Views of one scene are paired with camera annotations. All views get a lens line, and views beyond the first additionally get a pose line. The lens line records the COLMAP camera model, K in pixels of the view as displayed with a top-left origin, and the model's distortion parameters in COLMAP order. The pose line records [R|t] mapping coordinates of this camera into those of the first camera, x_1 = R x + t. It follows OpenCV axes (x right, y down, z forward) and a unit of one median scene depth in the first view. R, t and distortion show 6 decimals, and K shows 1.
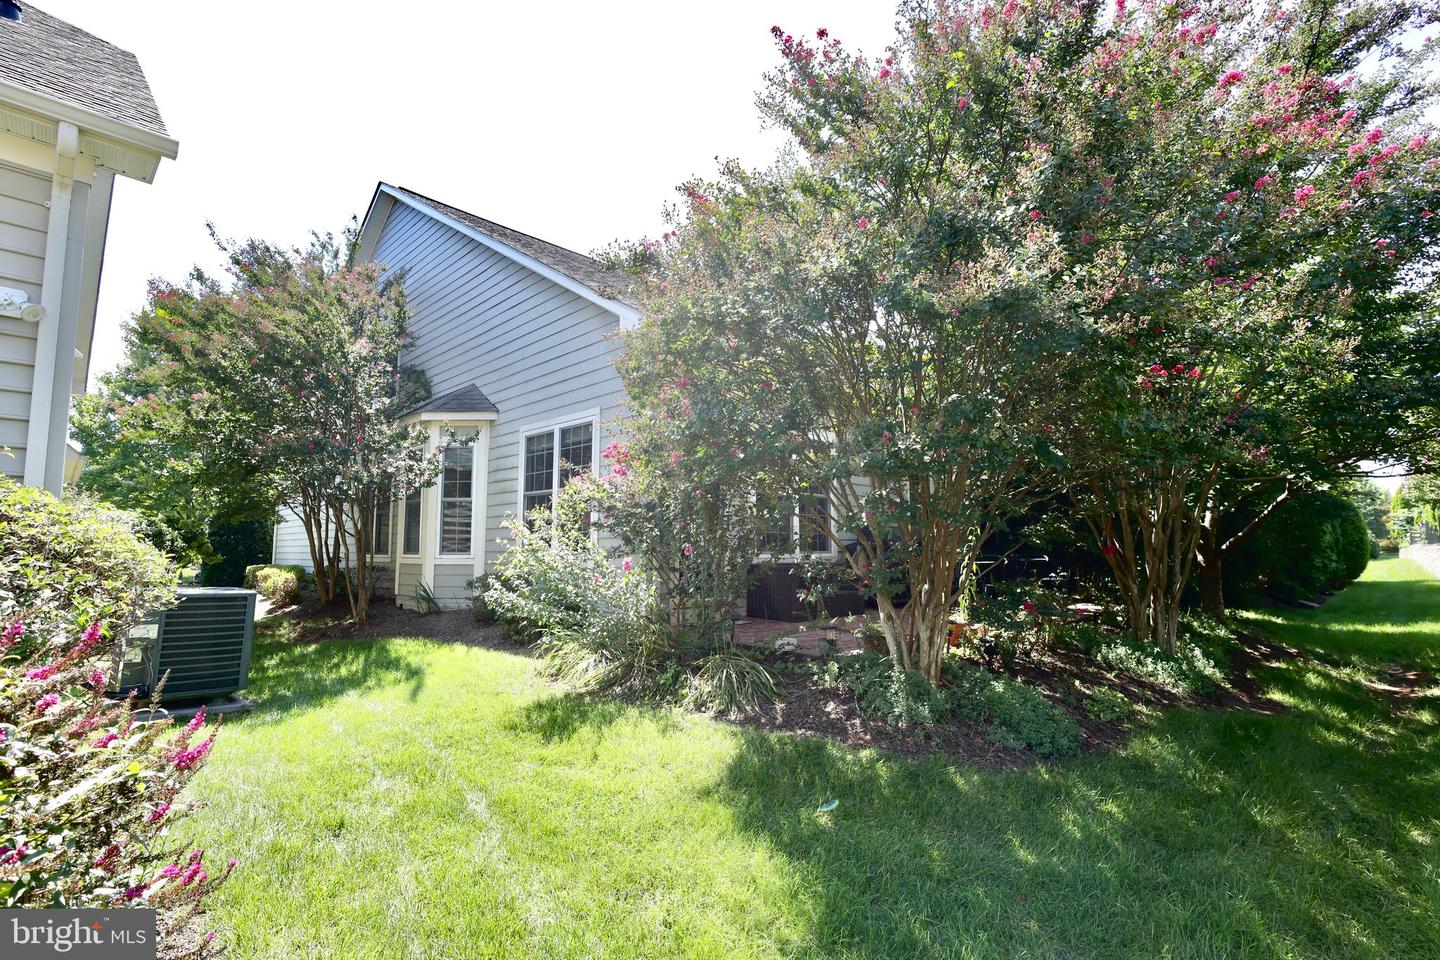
lens RADIAL K [[661.0, 0, 720.6], [0, 661.0, 484.2], [0, 0, 1]] dist [-0.002074, 0.000386]
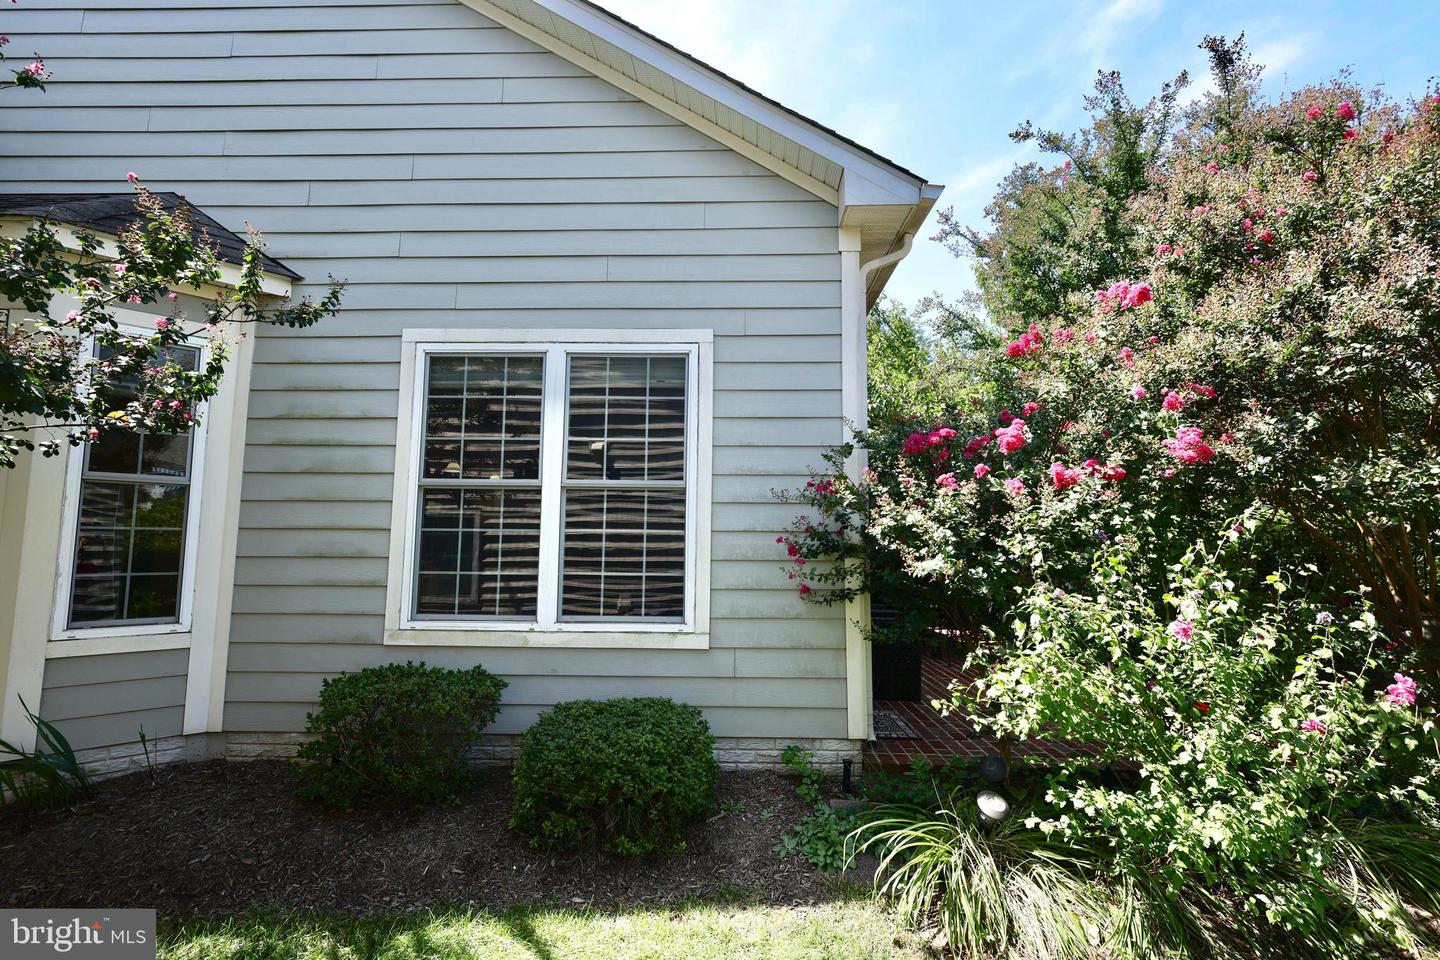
lens RADIAL K [[661.0, 0, 720.6], [0, 661.0, 484.2], [0, 0, 1]] dist [-0.002074, 0.000386]
pose [[0.727636, 0.072249, 0.682148, -0.368668], [-0.073416, 0.996928, -0.027277, 0.010682], [-0.682023, -0.030232, 0.730705, 0.443711]]
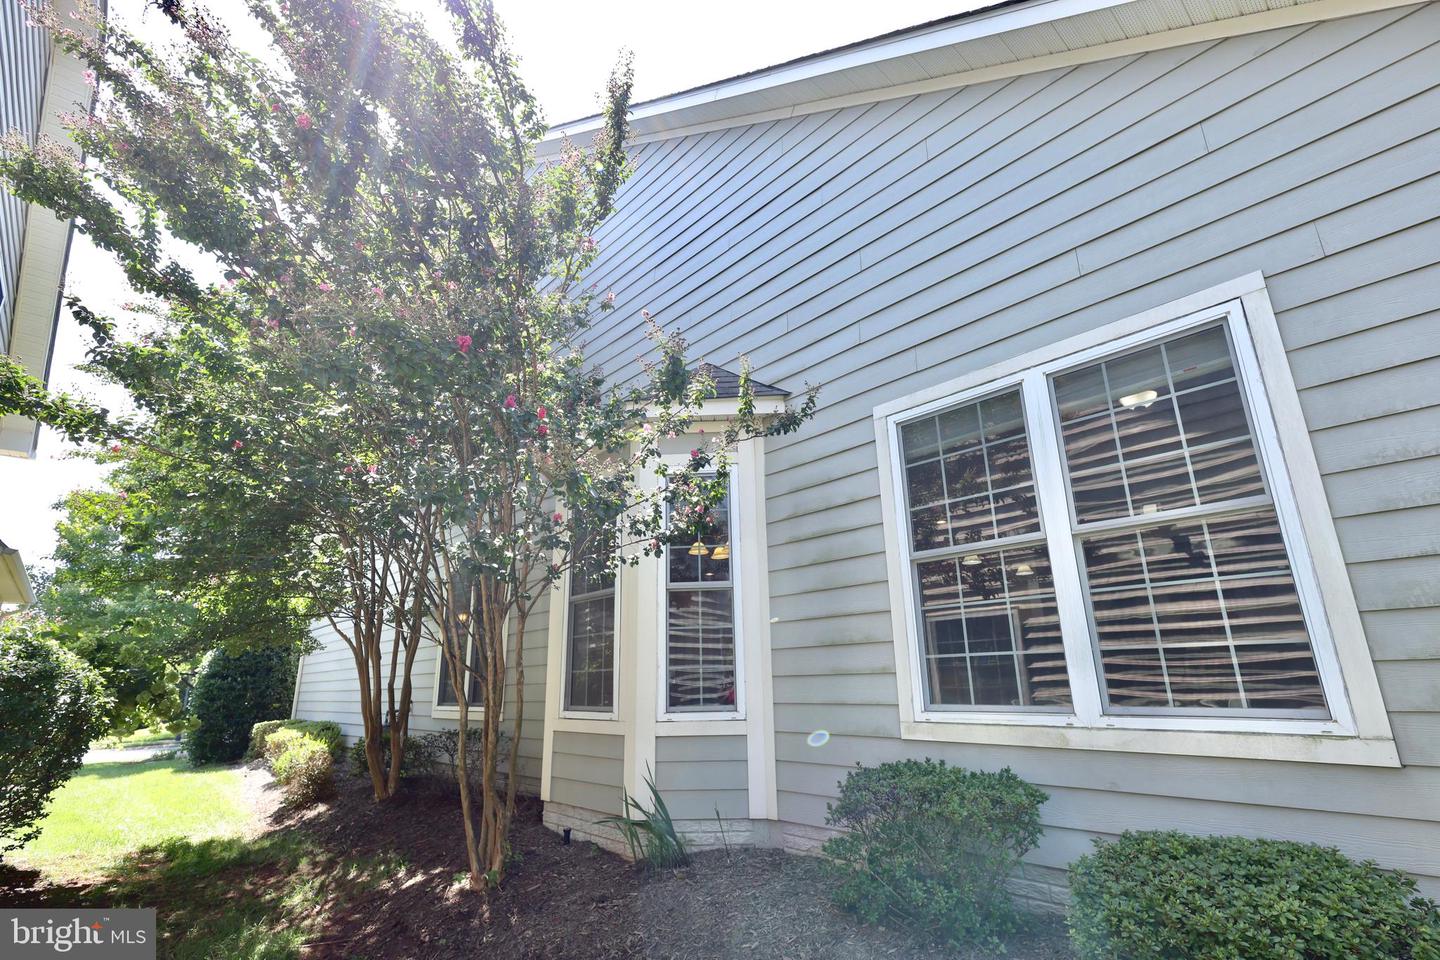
lens RADIAL K [[661.0, 0, 720.6], [0, 661.0, 484.2], [0, 0, 1]] dist [-0.002074, 0.000386]
pose [[0.999002, -0.030311, -0.032813, -0.326728], [0.023552, 0.981569, -0.189651, 0.036884], [0.037956, 0.188689, 0.981303, 0.478990]]
